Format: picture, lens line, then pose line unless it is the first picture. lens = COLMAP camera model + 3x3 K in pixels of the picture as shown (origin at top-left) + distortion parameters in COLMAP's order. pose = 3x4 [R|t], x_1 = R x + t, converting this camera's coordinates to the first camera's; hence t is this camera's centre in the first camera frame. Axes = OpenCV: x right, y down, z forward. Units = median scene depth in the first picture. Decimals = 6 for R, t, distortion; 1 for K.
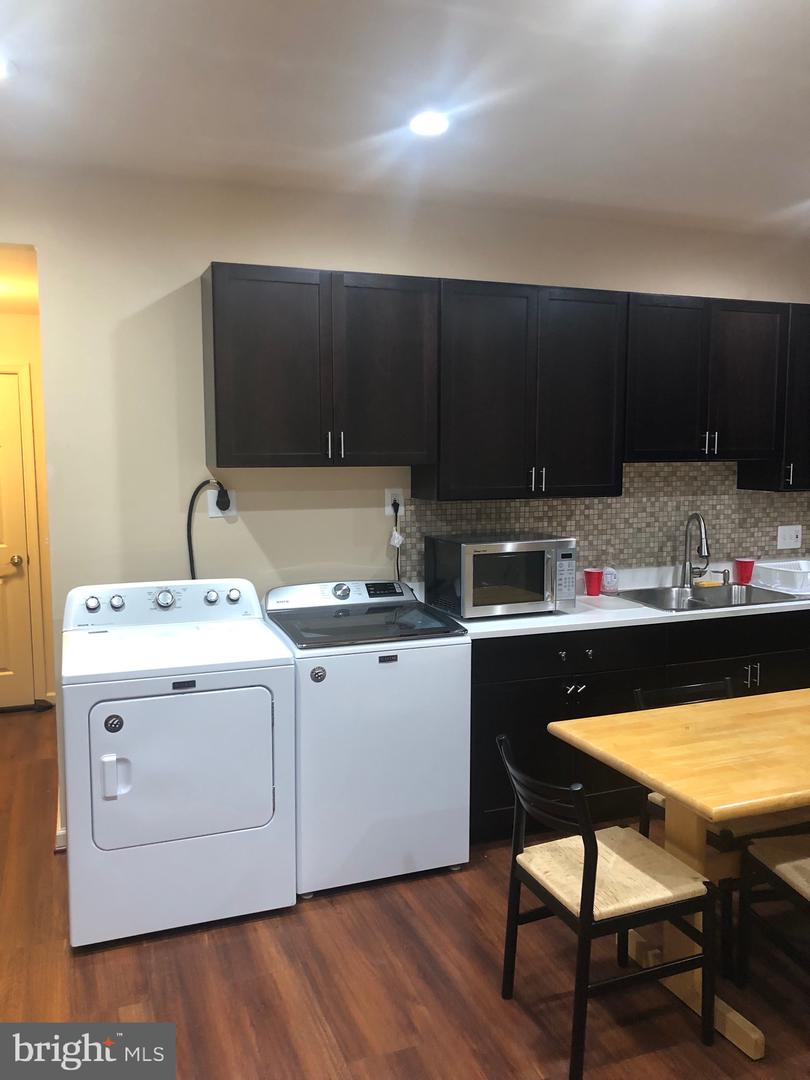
lens RADIAL K [[871.3, 0, 405.0], [0, 871.3, 540.0], [0, 0, 1]] dist [0.030535, -0.044859]
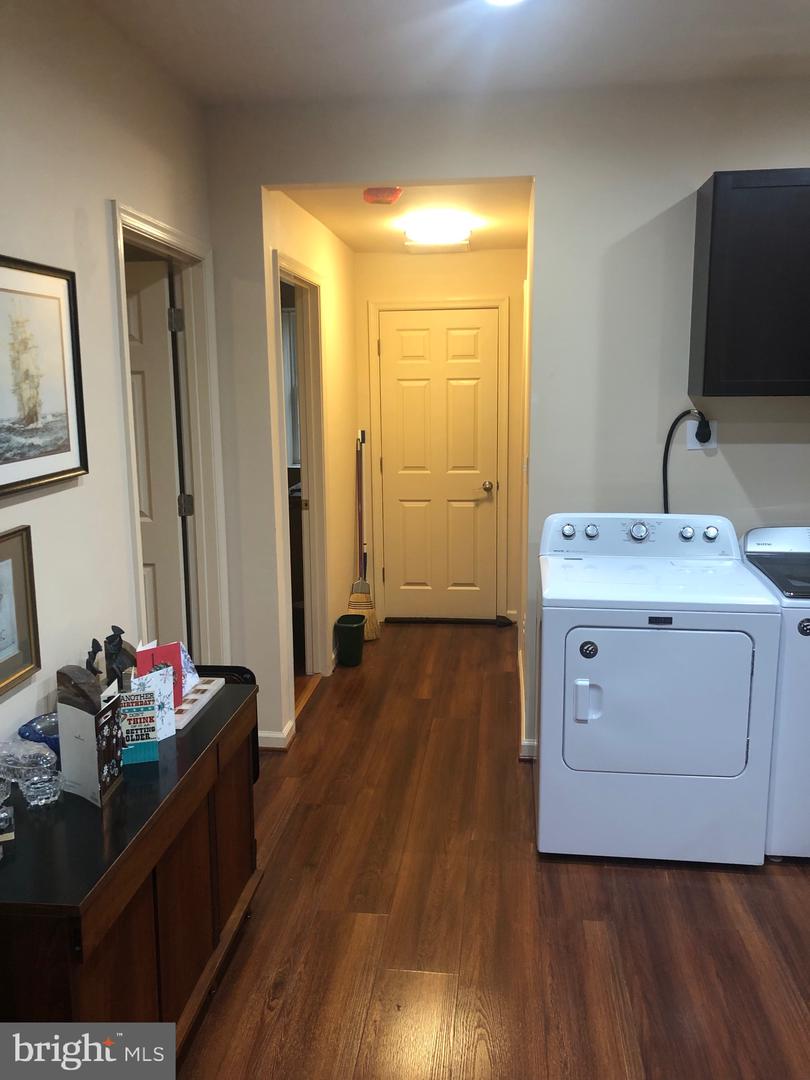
lens RADIAL K [[871.3, 0, 405.0], [0, 871.3, 540.0], [0, 0, 1]] dist [0.030535, -0.044859]
pose [[0.882266, 0.076963, -0.464417, -0.051213], [-0.041623, 0.995435, 0.085890, 0.003620], [0.468907, -0.056448, 0.881442, 0.009232]]
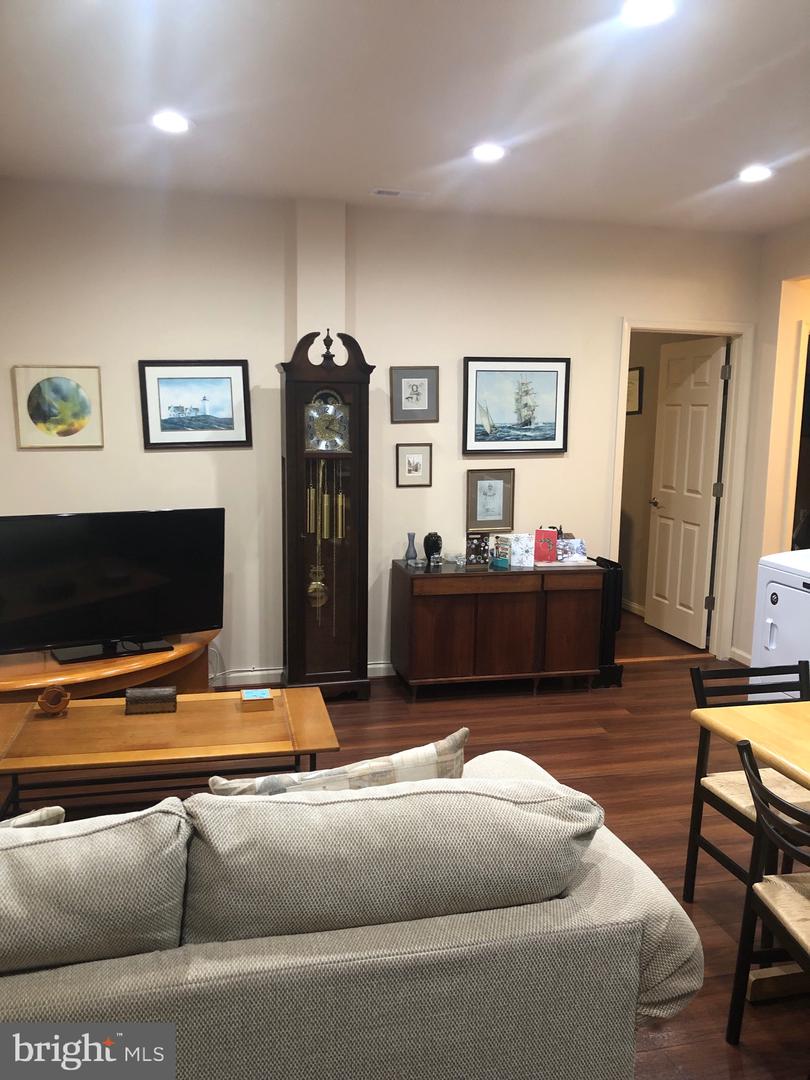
lens RADIAL K [[871.3, 0, 405.0], [0, 871.3, 540.0], [0, 0, 1]] dist [0.030535, -0.044859]
pose [[-0.131612, 0.139980, -0.981368, 0.995394], [-0.117875, 0.980746, 0.155700, -0.033909], [0.984268, 0.136171, -0.112578, 0.469787]]
